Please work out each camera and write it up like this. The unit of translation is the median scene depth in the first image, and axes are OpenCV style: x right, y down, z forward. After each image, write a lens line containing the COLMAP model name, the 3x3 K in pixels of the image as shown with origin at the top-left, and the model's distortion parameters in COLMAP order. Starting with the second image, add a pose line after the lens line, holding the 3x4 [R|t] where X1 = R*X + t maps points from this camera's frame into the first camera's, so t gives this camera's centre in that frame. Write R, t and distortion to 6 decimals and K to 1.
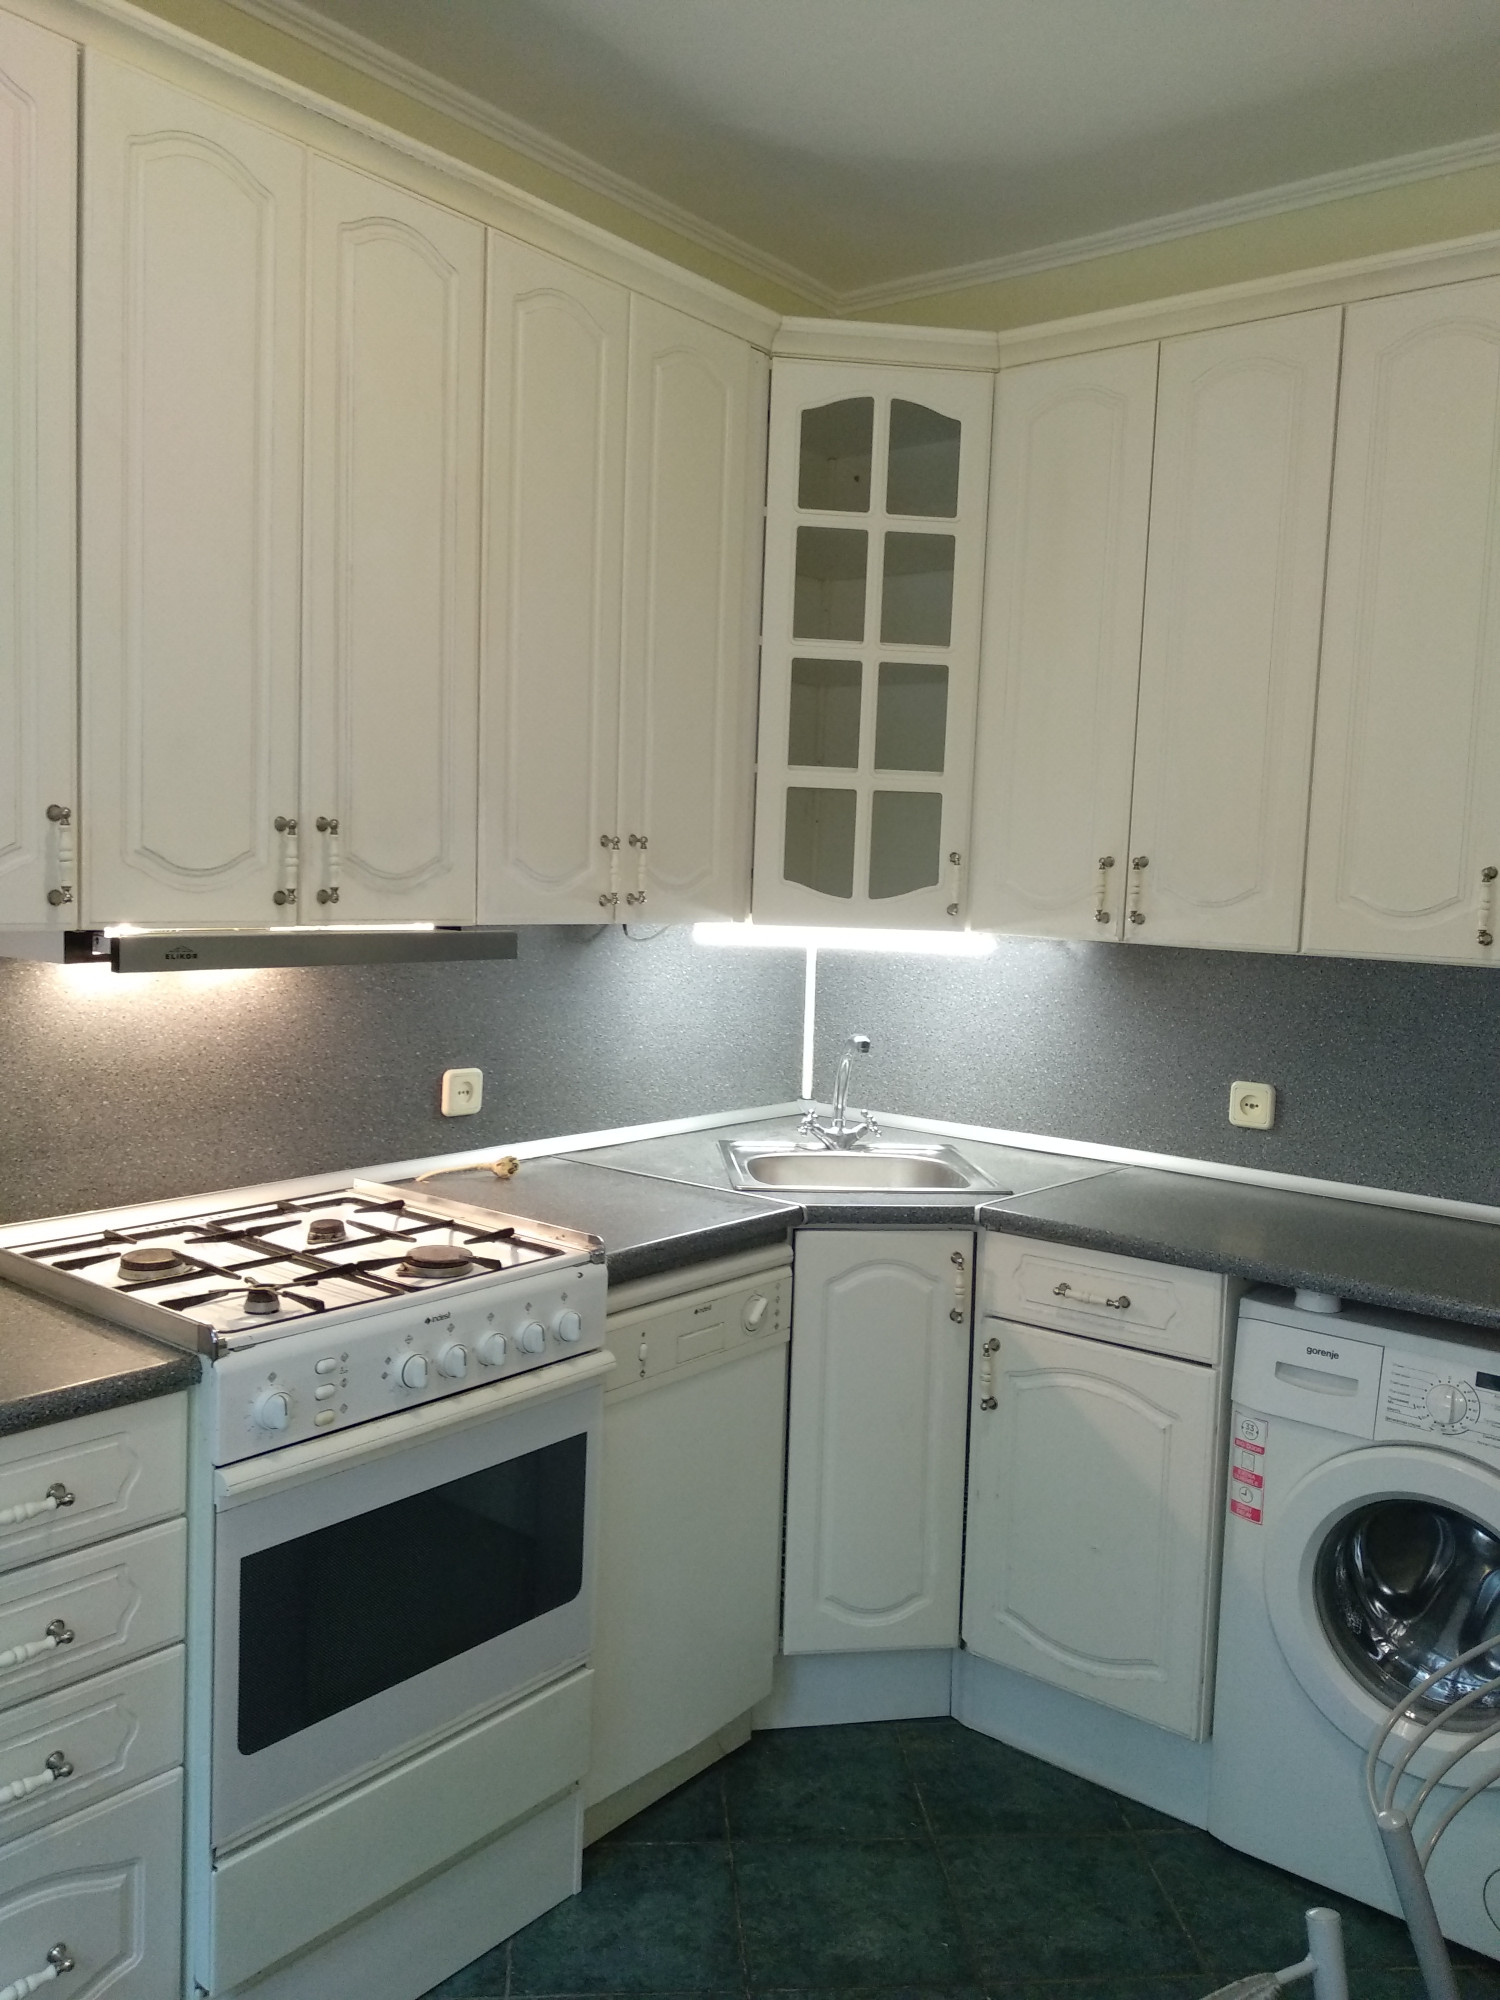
lens RADIAL K [[1580.5, 0, 750.2], [0, 1580.5, 997.7], [0, 0, 1]] dist [-0.010506, -0.016920]
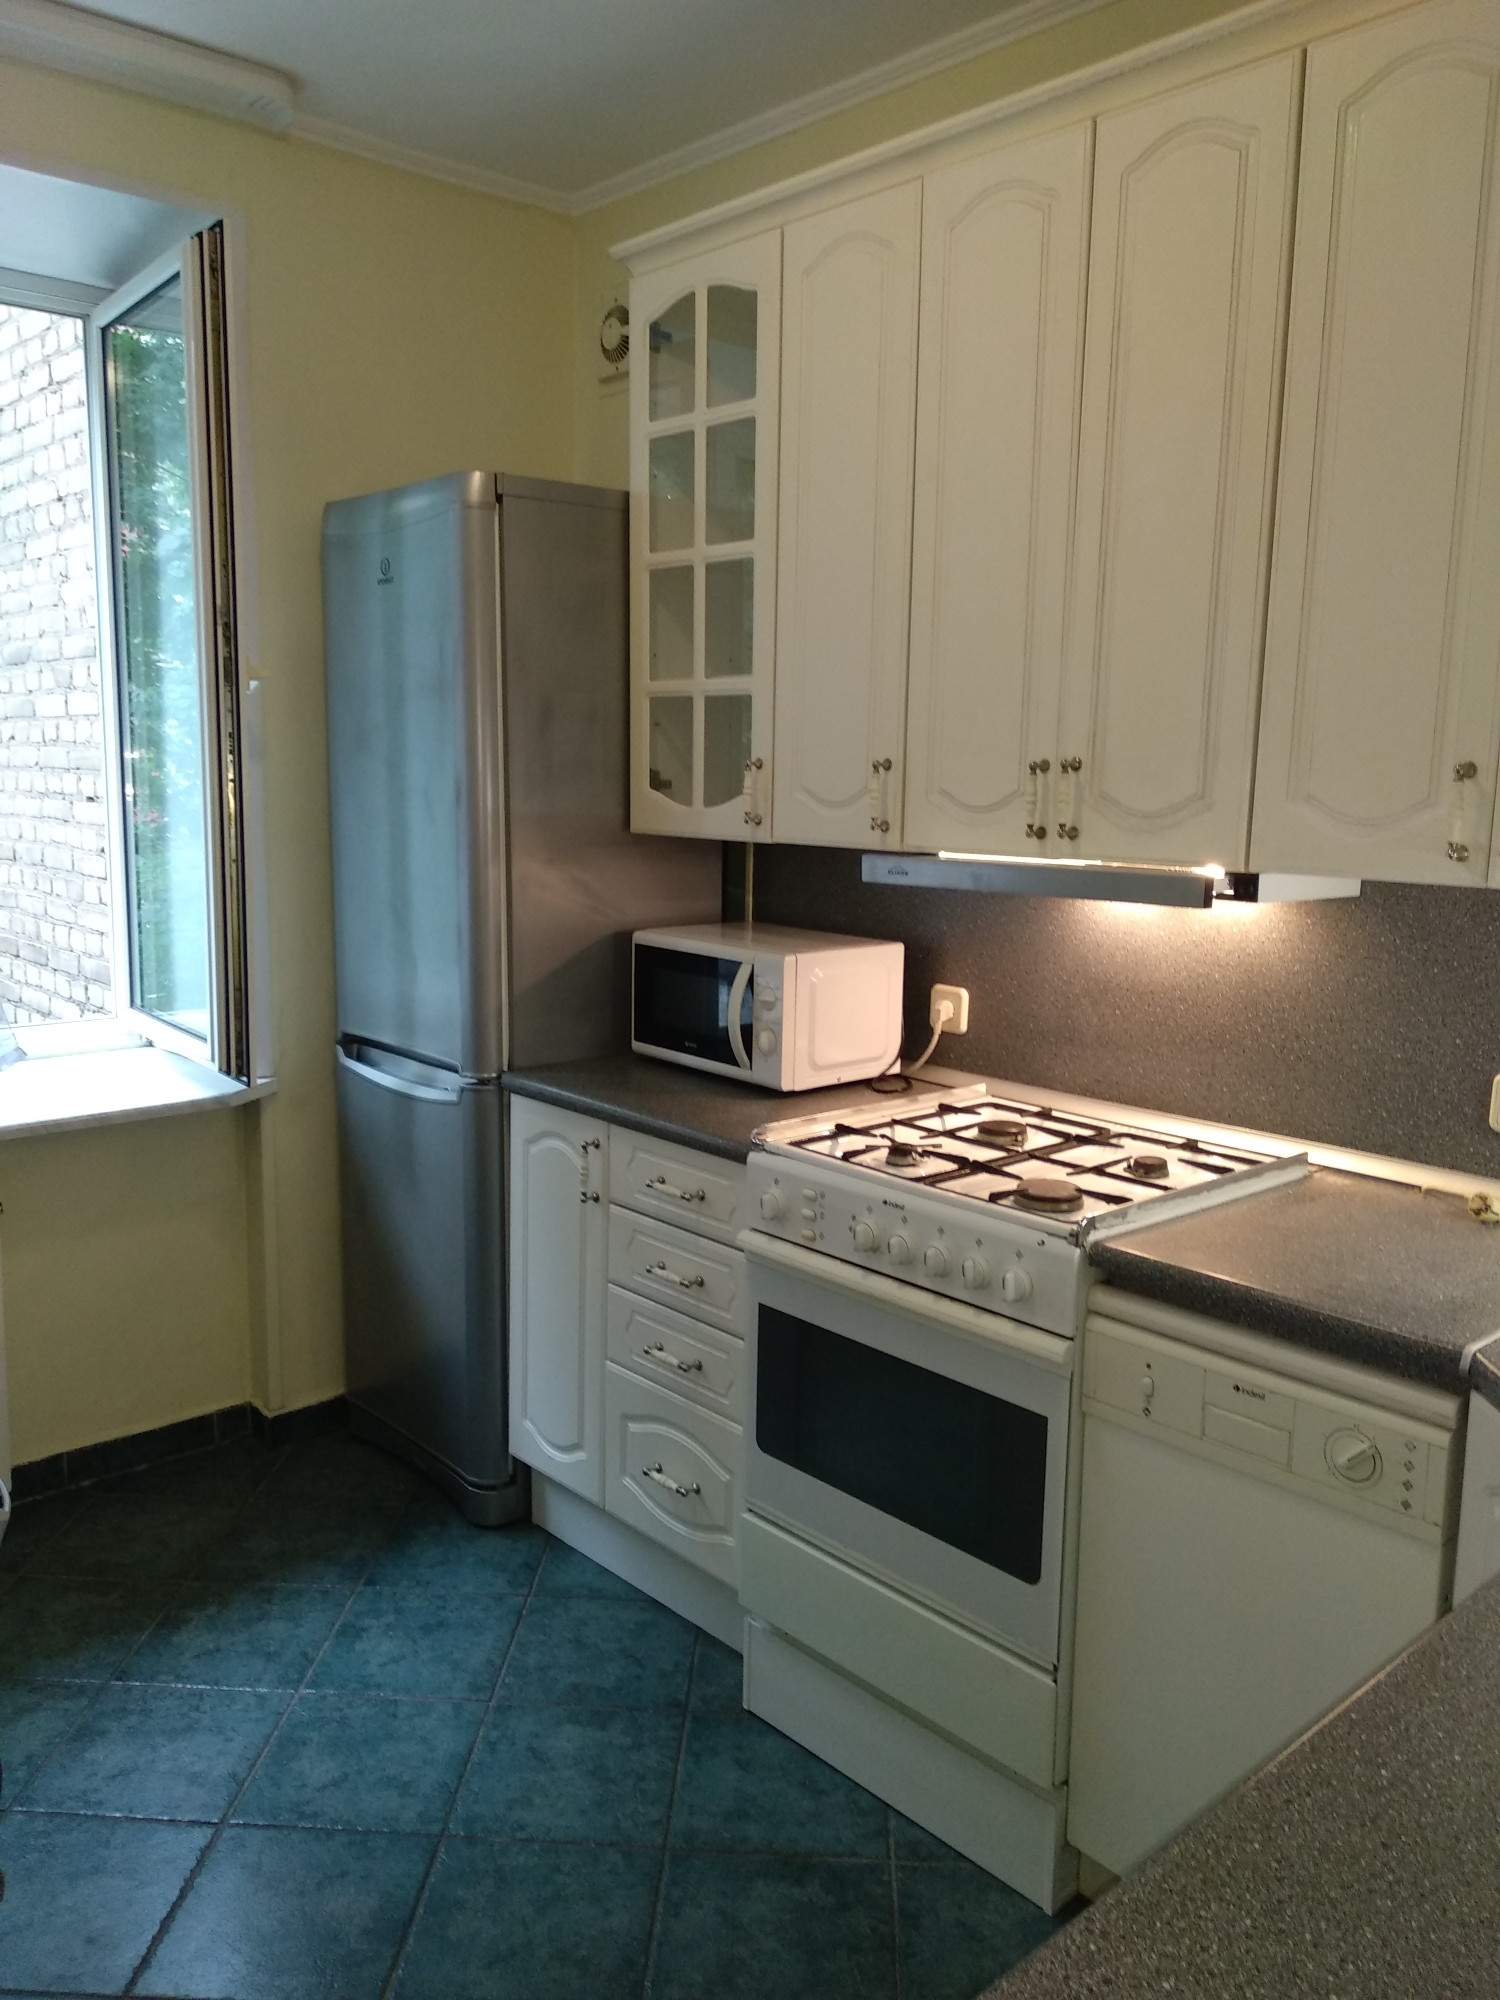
lens RADIAL K [[1532.6, 0, 750.1], [0, 1532.6, 1002.1], [0, 0, 1]] dist [-0.008309, -0.003677]
pose [[-0.170769, 0.107098, -0.979473, 0.752704], [-0.105131, 0.986420, 0.126187, -0.055755], [0.979686, 0.124522, -0.157190, 0.917328]]
